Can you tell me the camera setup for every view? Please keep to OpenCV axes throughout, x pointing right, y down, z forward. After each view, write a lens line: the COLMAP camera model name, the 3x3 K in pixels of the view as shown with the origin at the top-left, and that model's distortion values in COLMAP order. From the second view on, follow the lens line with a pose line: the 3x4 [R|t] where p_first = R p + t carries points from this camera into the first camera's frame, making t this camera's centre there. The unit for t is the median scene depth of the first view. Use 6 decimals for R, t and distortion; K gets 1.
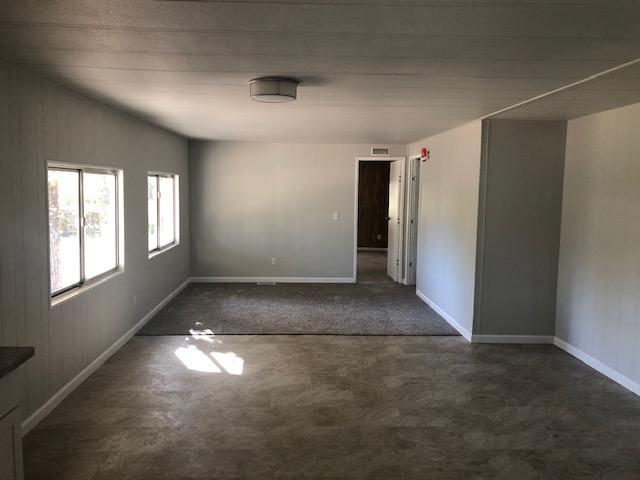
lens RADIAL K [[541.3, 0, 320.9], [0, 541.3, 232.9], [0, 0, 1]] dist [0.240825, -0.283733]
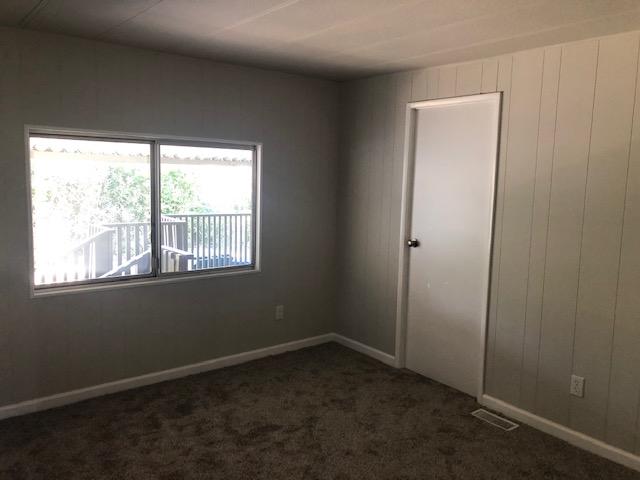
lens RADIAL K [[541.3, 0, 320.9], [0, 541.3, 232.9], [0, 0, 1]] dist [0.240825, -0.283733]
pose [[0.570909, 0.098340, -0.815102, 0.327841], [-0.091022, 0.994262, 0.056202, -0.036962], [0.815952, 0.042106, 0.576585, 0.594688]]
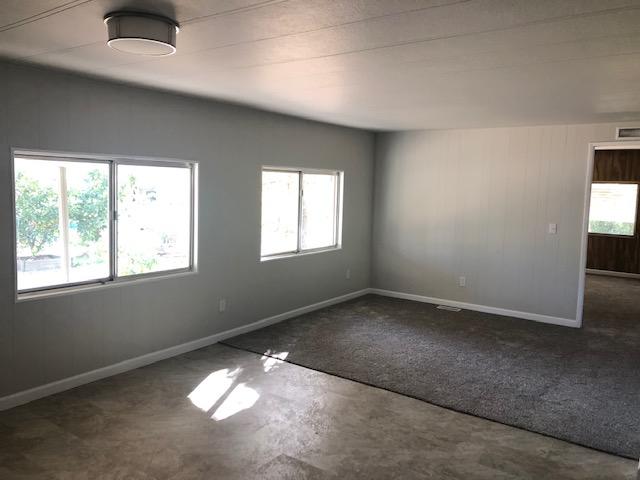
lens RADIAL K [[529.5, 0, 319.4], [0, 529.5, 226.8], [0, 0, 1]] dist [0.058213, 0.004674]
pose [[0.784218, 0.052865, -0.618230, 0.341313], [-0.066533, 0.997784, 0.000924, -0.020103], [0.616909, 0.040408, 0.785997, 0.410259]]
